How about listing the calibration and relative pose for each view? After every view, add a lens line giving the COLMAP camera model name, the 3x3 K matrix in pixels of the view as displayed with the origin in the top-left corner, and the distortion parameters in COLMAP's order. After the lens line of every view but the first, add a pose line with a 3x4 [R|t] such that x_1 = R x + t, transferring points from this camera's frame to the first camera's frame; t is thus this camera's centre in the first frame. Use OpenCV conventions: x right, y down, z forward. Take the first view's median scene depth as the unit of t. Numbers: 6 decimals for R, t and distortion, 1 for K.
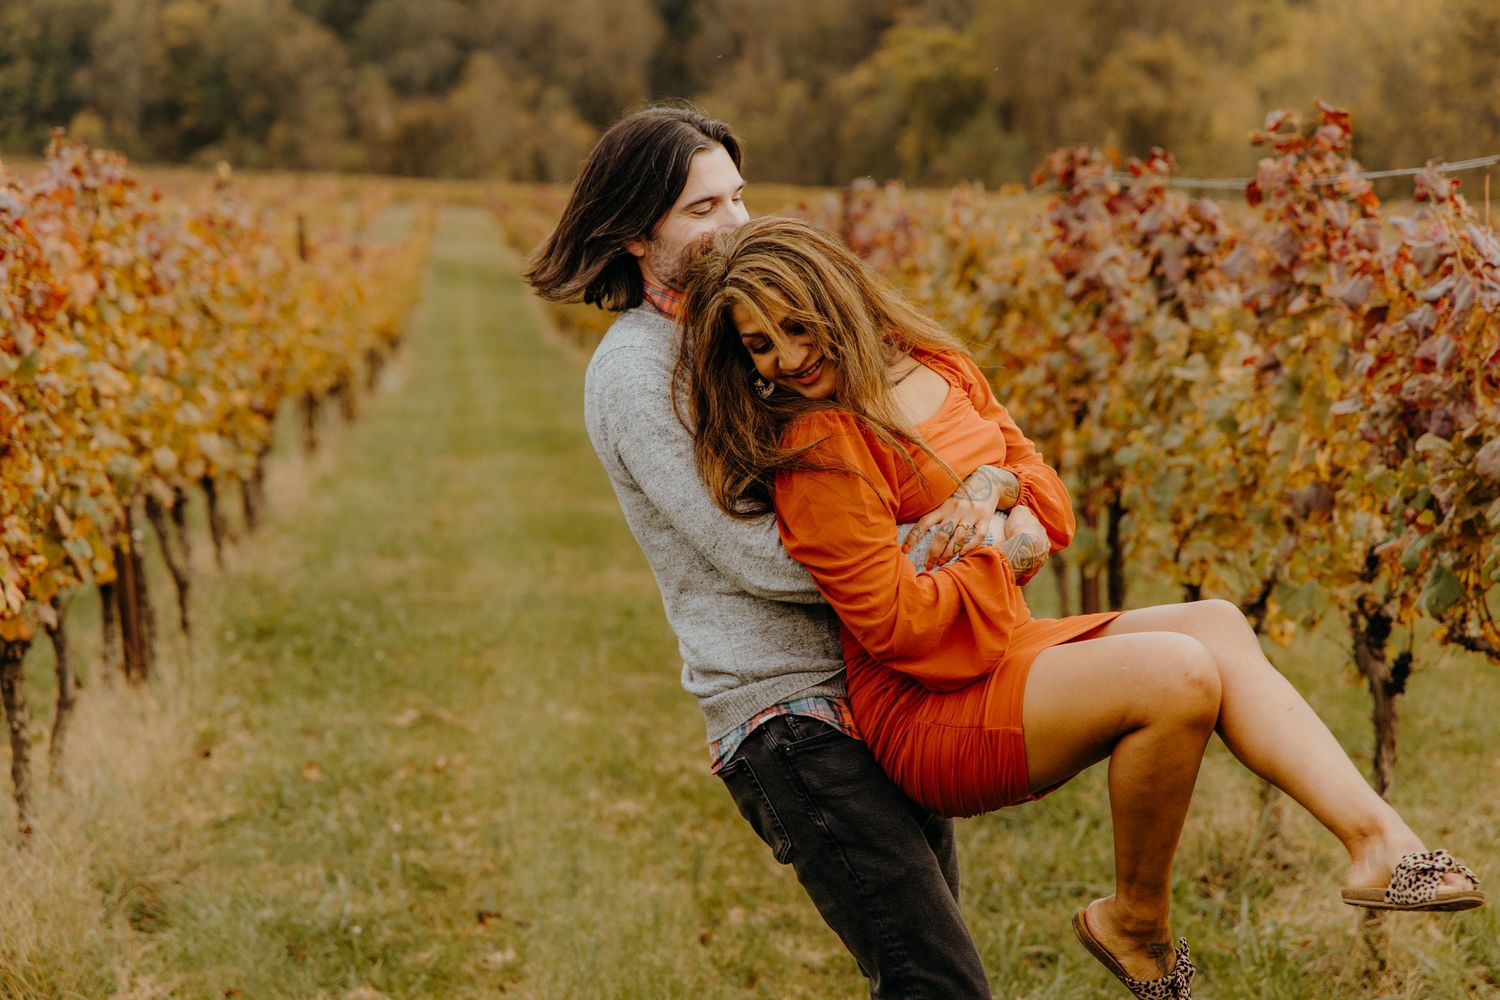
lens RADIAL K [[4561.3, 0, 749.7], [0, 4561.3, 499.8], [0, 0, 1]] dist [-0.068661, 0.000000]
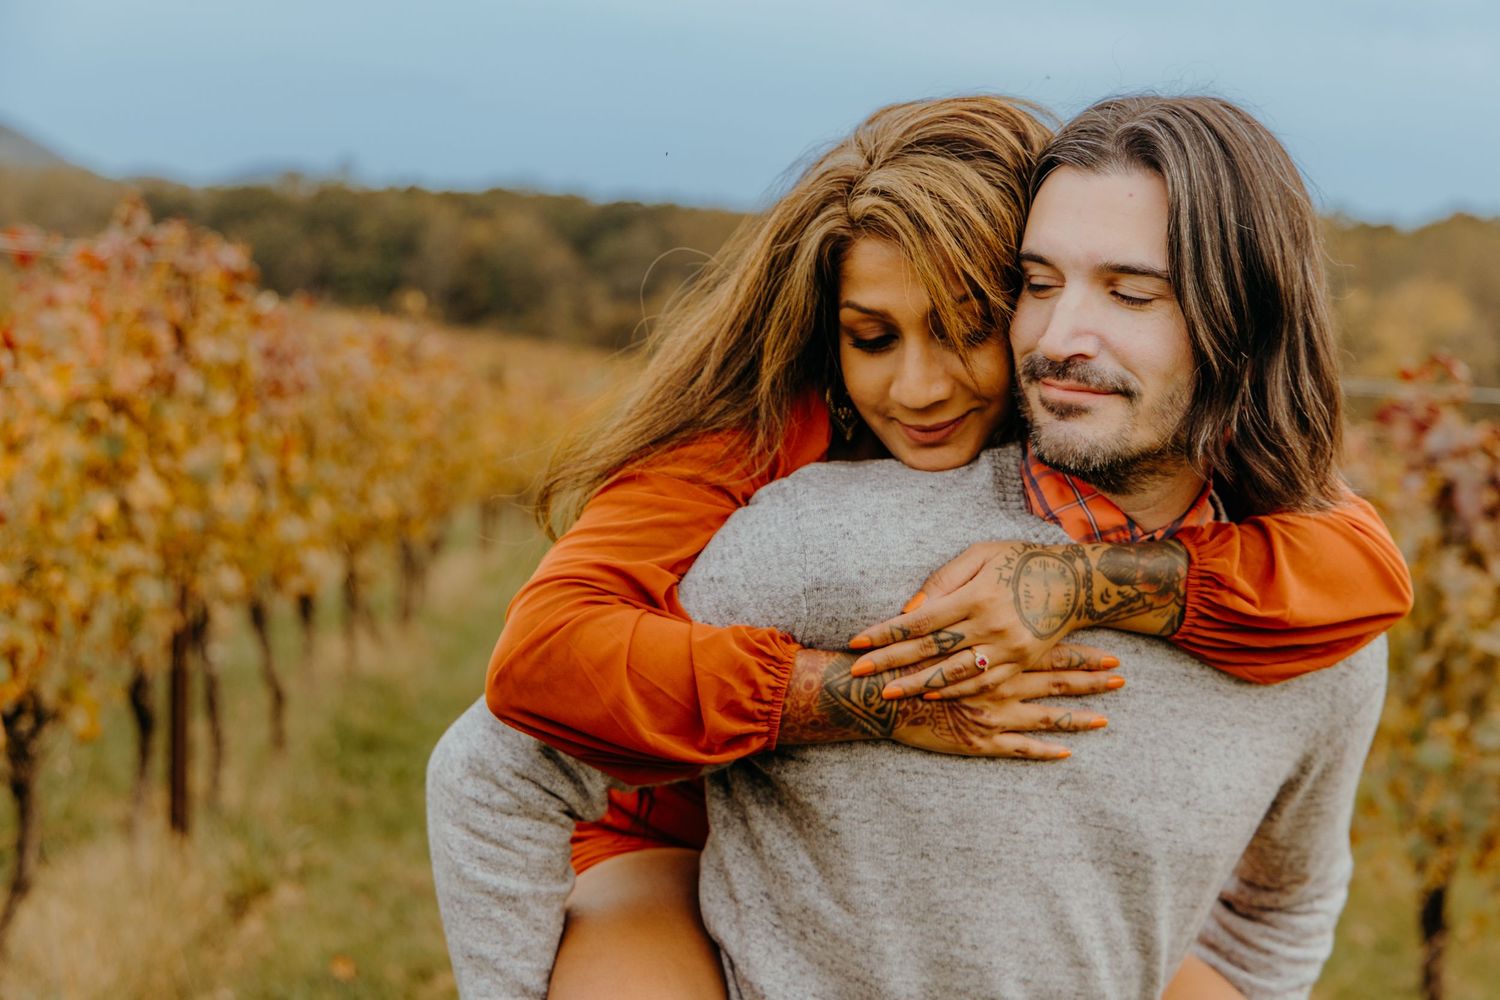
lens RADIAL K [[2863.6, 0, 749.3], [0, 2863.6, 501.2], [0, 0, 1]] dist [-0.248433, 0.000000]
pose [[0.993497, 0.111119, -0.024846, -0.013599], [-0.111765, 0.993386, -0.026340, -0.018563], [0.021755, 0.028946, 0.999344, 0.390665]]
